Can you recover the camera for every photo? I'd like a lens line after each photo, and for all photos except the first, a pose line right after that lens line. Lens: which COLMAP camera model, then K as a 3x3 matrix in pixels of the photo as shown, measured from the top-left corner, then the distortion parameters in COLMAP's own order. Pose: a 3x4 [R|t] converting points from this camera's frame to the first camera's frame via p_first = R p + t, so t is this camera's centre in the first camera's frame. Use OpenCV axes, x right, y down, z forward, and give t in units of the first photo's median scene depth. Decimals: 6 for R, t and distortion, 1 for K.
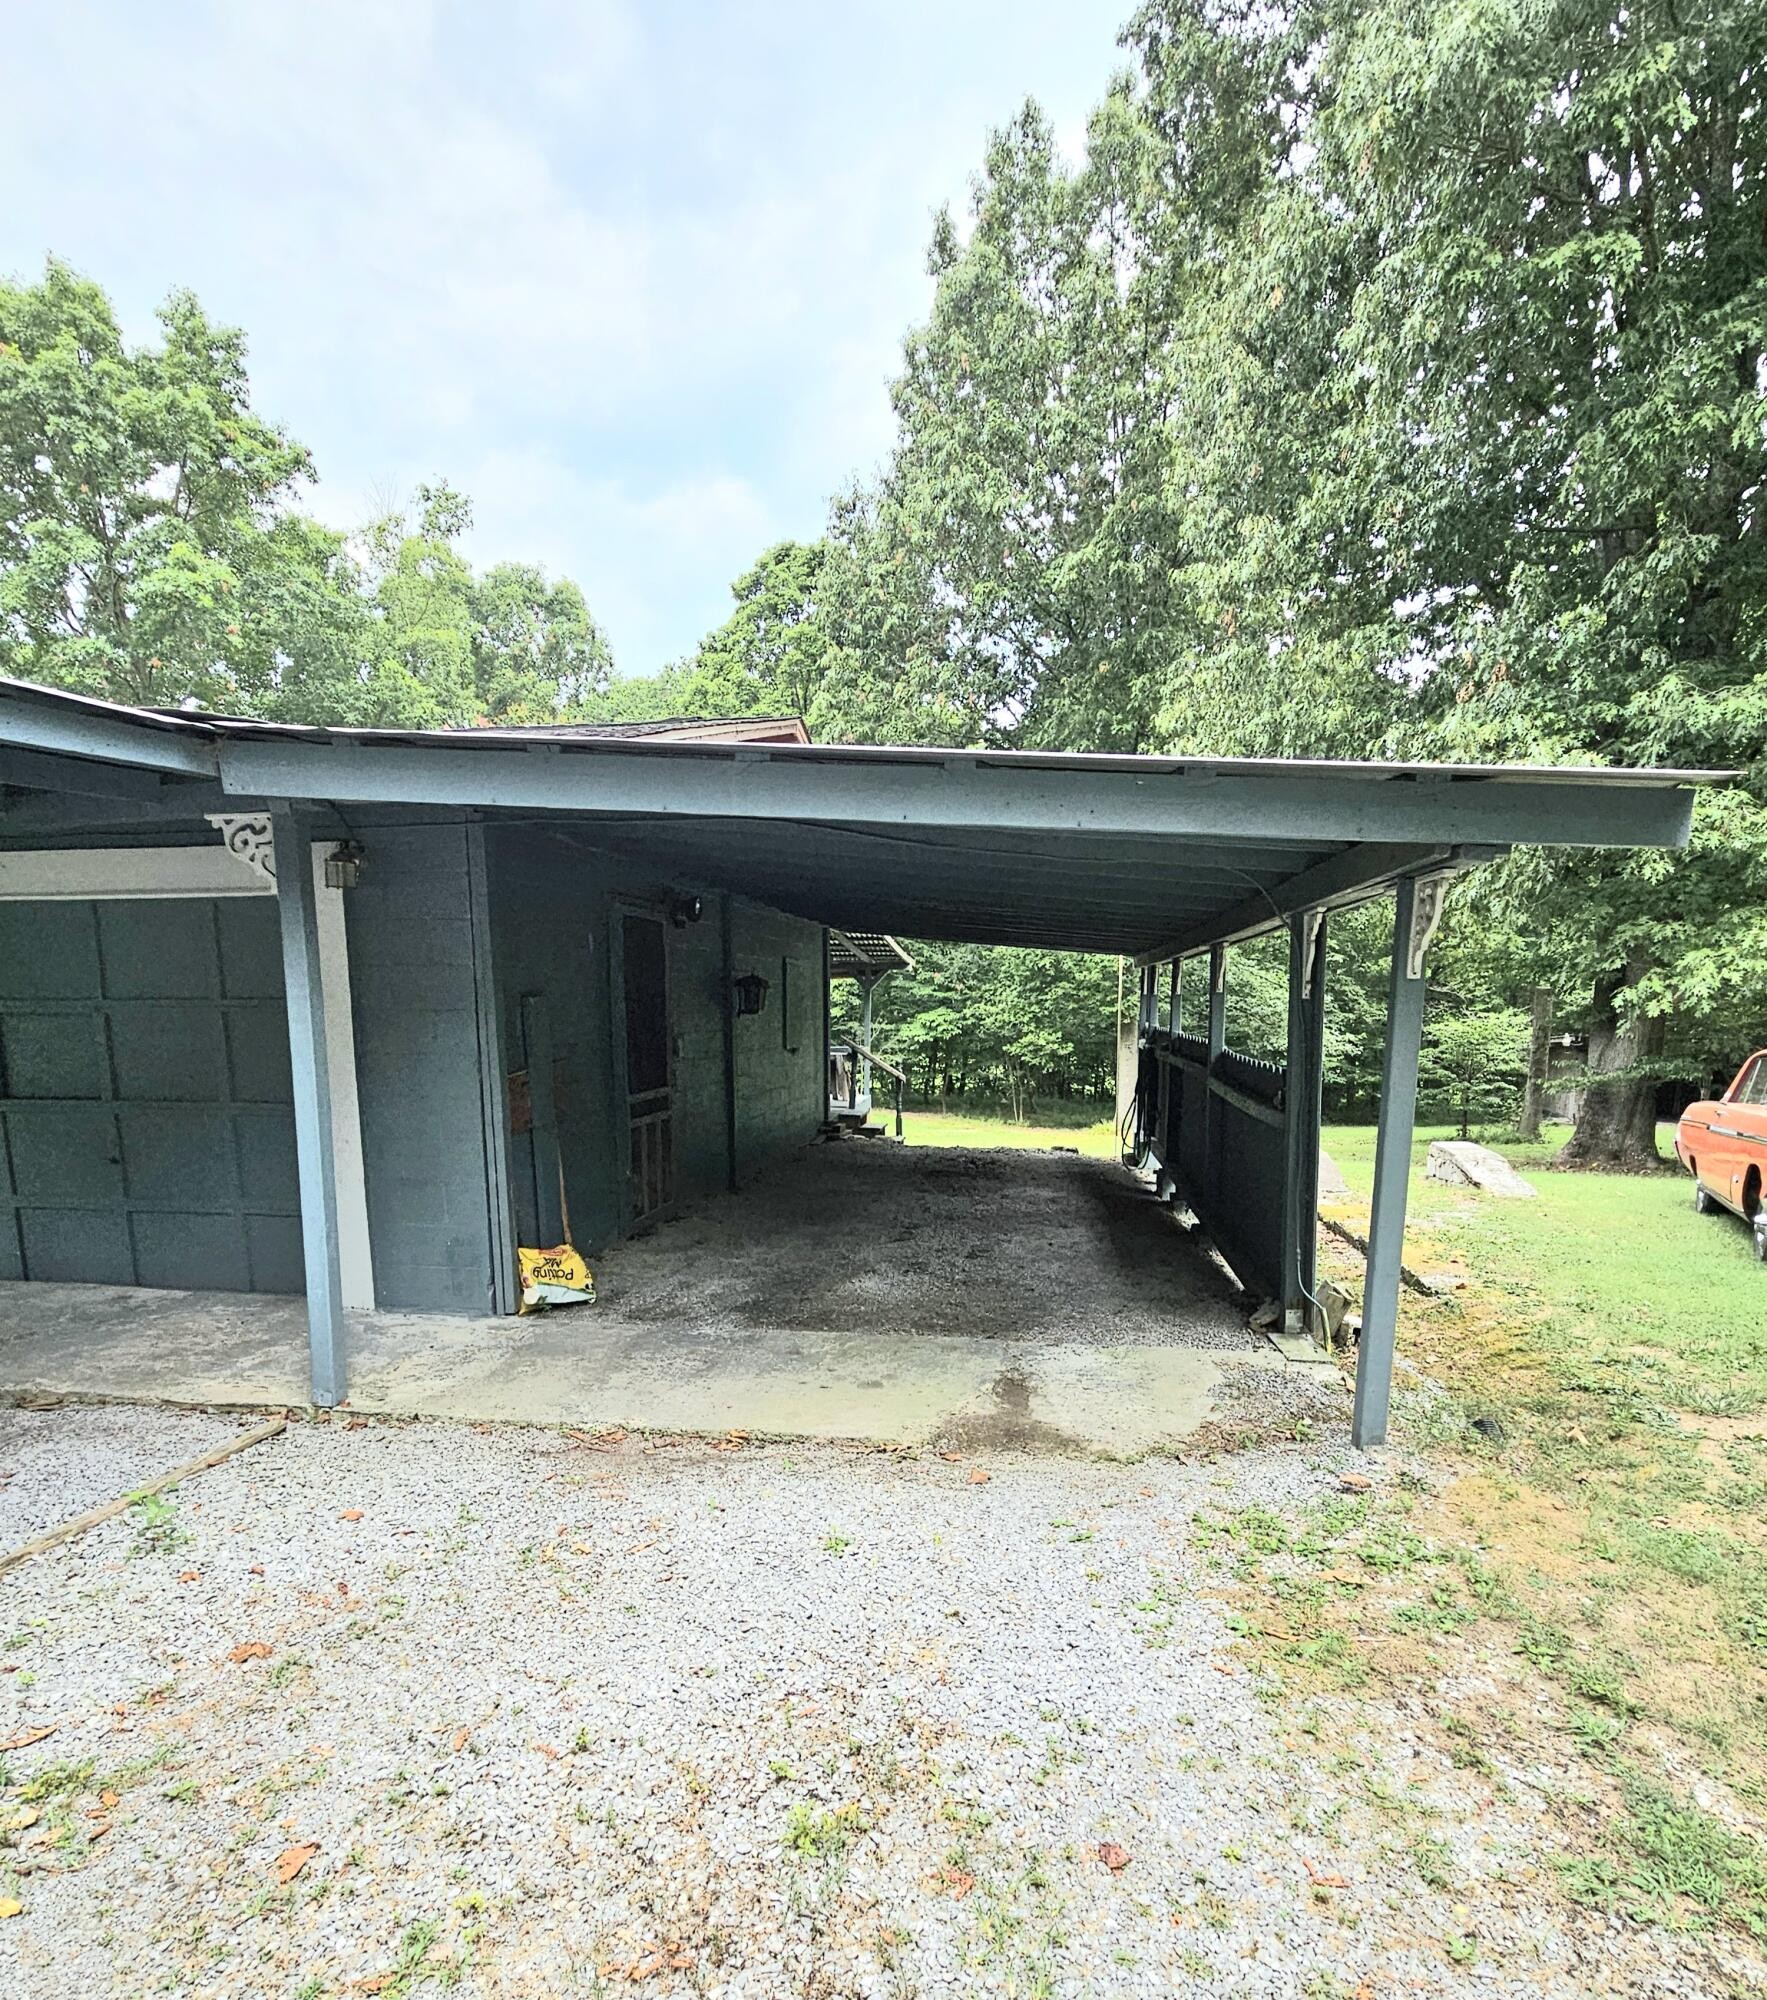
lens RADIAL K [[1146.2, 0, 890.1], [0, 1146.2, 1184.2], [0, 0, 1]] dist [-0.001699, 0.002654]
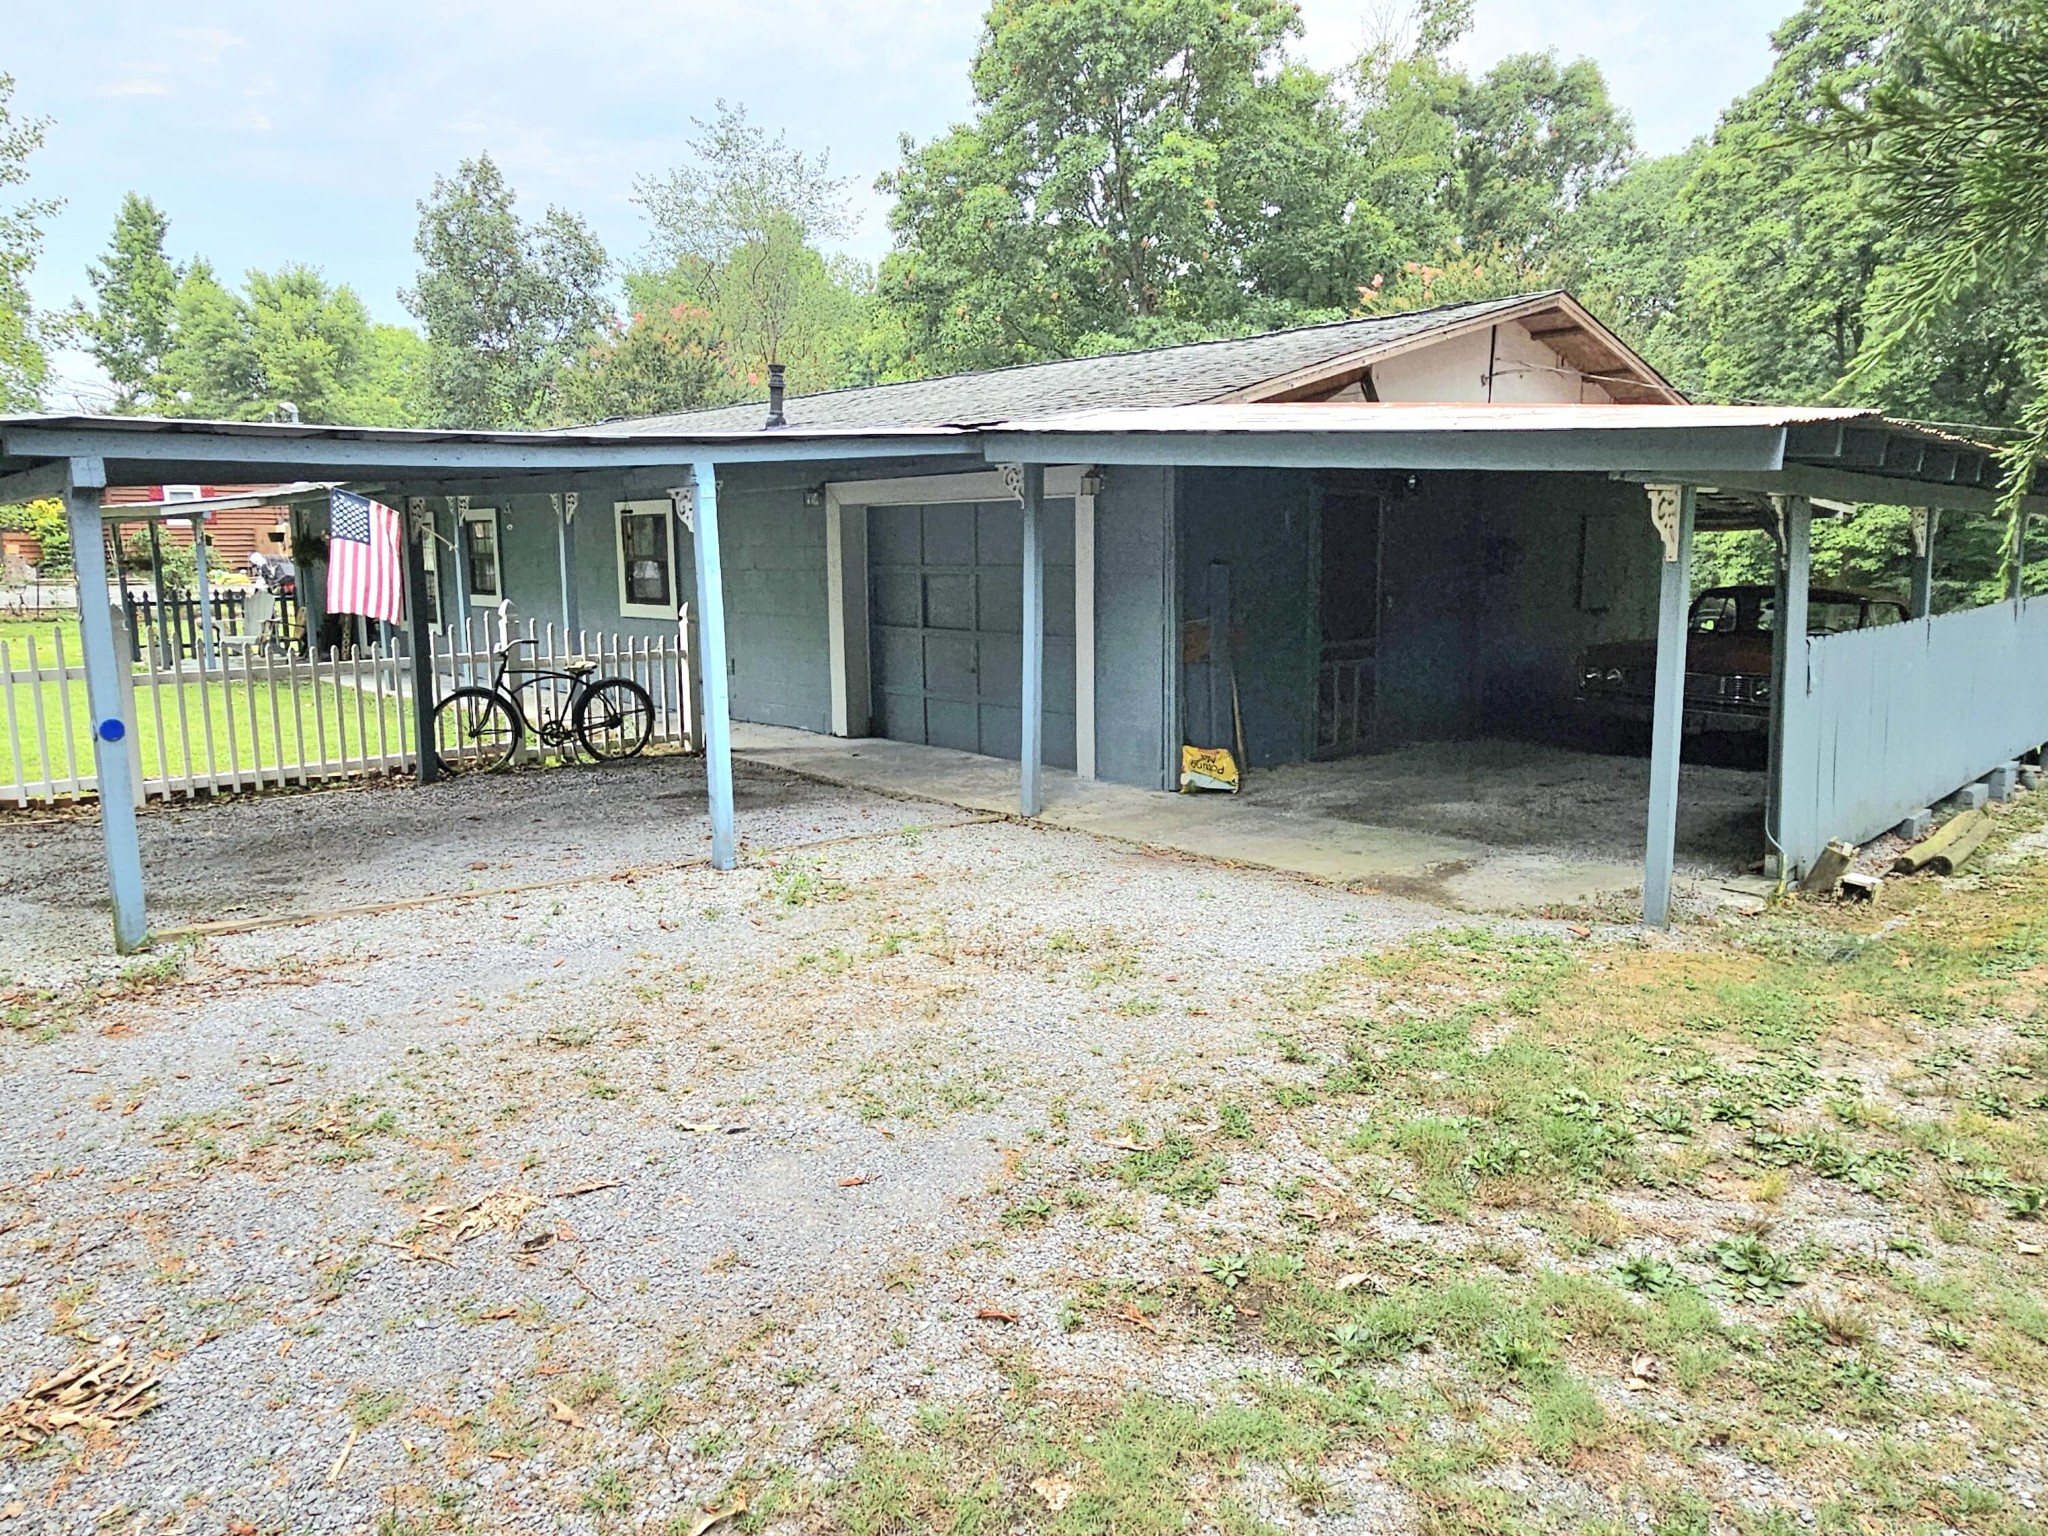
lens RADIAL K [[1417.0, 0, 1024.0], [0, 1417.0, 768.0], [0, 0, 1]] dist [-0.001531, -0.003087]
pose [[0.784117, 0.089183, -0.614171, 0.128521], [-0.091248, 0.995433, 0.028049, 0.011506], [0.613868, 0.034048, 0.788674, -0.105127]]
